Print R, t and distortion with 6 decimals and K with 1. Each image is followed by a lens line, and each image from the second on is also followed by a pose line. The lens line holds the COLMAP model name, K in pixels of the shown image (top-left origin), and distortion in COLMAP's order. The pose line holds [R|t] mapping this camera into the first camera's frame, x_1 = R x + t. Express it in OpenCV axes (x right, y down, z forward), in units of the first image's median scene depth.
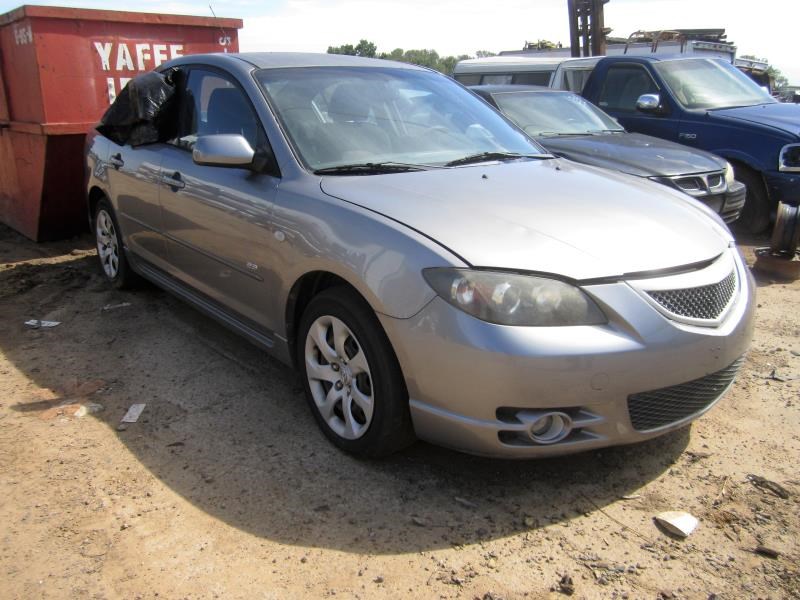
lens RADIAL K [[661.5, 0, 399.5], [0, 661.5, 299.7], [0, 0, 1]] dist [-0.056619, 0.017203]
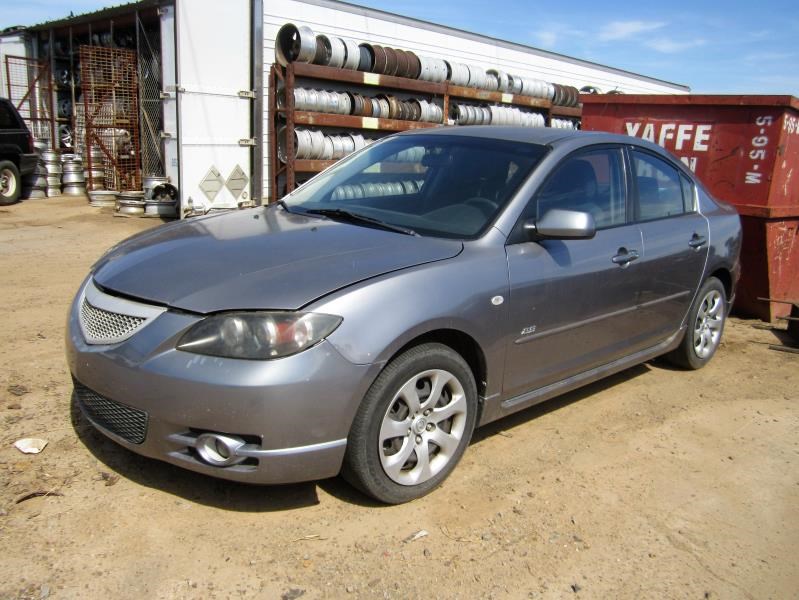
lens RADIAL K [[660.7, 0, 398.3], [0, 660.7, 299.7], [0, 0, 1]] dist [-0.056619, 0.017203]
pose [[0.083836, 0.232534, -0.968968, 0.645799], [-0.361434, 0.913269, 0.187896, -0.174230], [0.928621, 0.334465, 0.160611, 0.520096]]
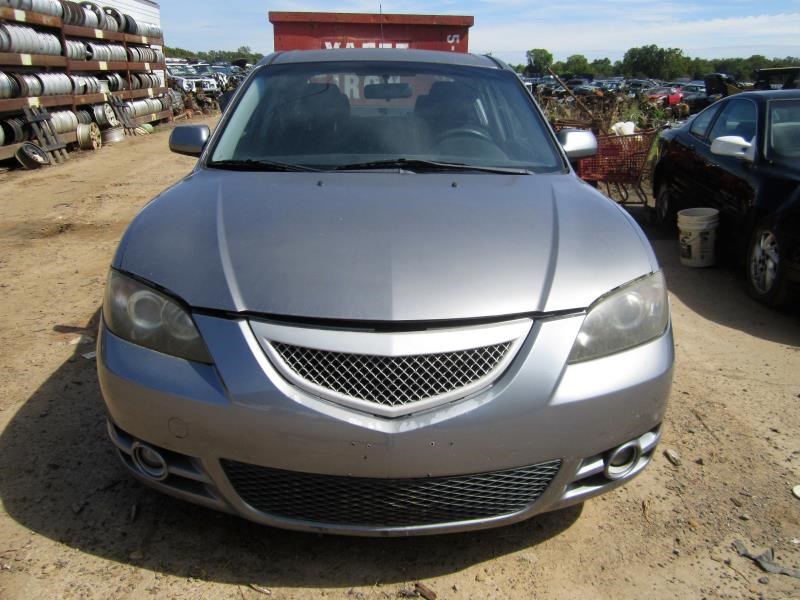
lens RADIAL K [[661.5, 0, 399.9], [0, 661.5, 301.8], [0, 0, 1]] dist [-0.056619, 0.017203]
pose [[0.794479, 0.197750, -0.574194, 0.353556], [-0.198056, 0.978174, 0.062841, -0.051580], [0.574088, 0.063796, 0.816304, 0.168452]]
